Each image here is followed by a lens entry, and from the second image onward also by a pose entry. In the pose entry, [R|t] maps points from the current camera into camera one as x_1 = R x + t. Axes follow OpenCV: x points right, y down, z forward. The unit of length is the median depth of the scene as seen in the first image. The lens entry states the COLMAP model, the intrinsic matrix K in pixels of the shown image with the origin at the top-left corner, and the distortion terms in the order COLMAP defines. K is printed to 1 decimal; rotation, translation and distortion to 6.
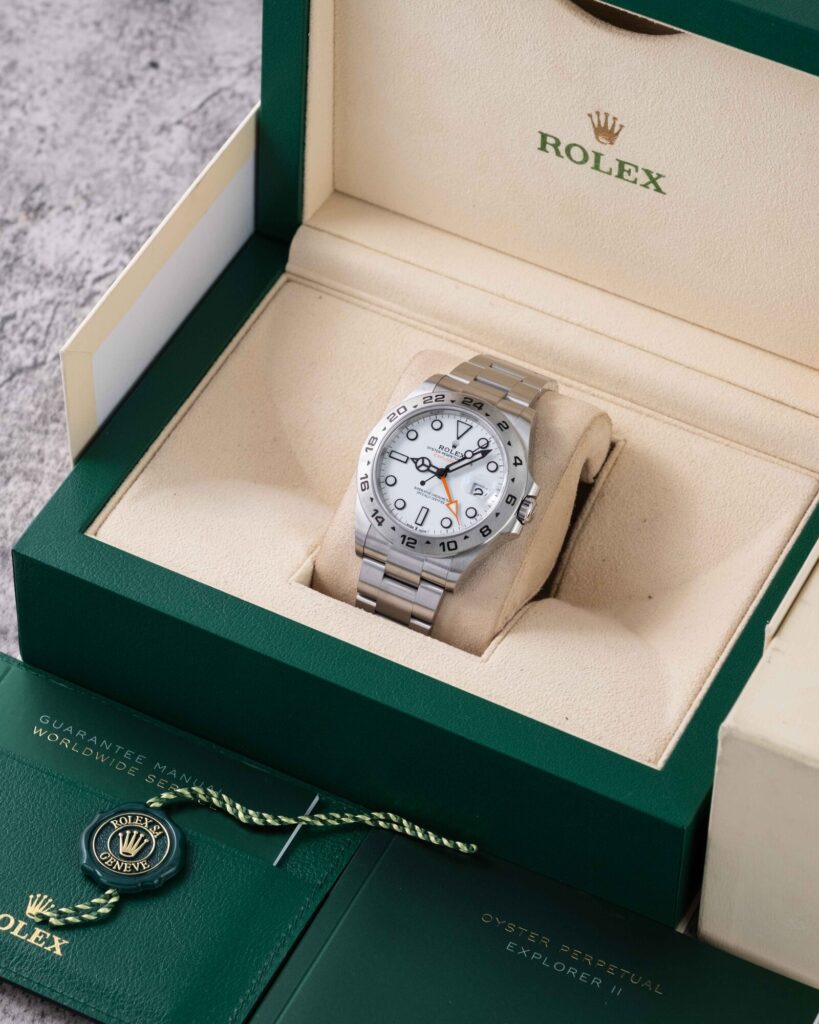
lens RADIAL K [[4474.6, 0, 413.6], [0, 4474.6, 516.3], [0, 0, 1]] dist [0.362495, 0.000000]
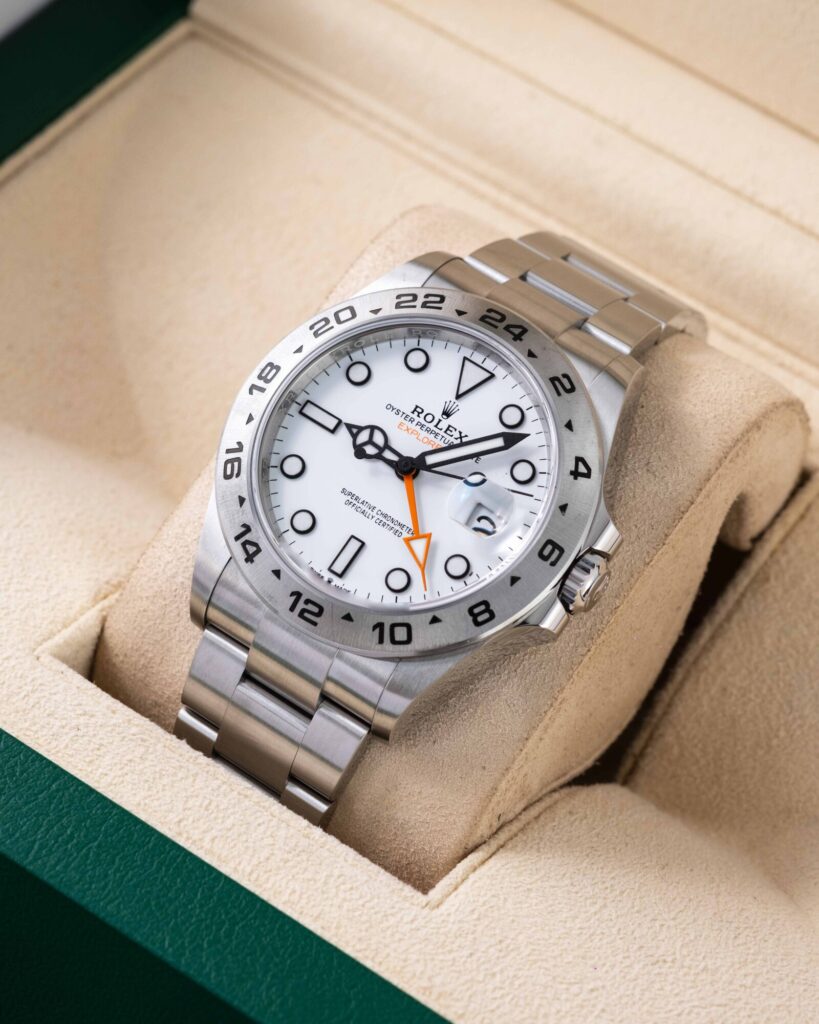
lens RADIAL K [[4474.6, 0, 328.5], [0, 4474.6, 506.7], [0, 0, 1]] dist [0.362495, 0.000000]
pose [[0.984378, 0.163088, -0.066344, 0.028070], [-0.164221, 0.986351, -0.011964, 0.000705], [0.063488, 0.022672, 0.997725, 0.549519]]
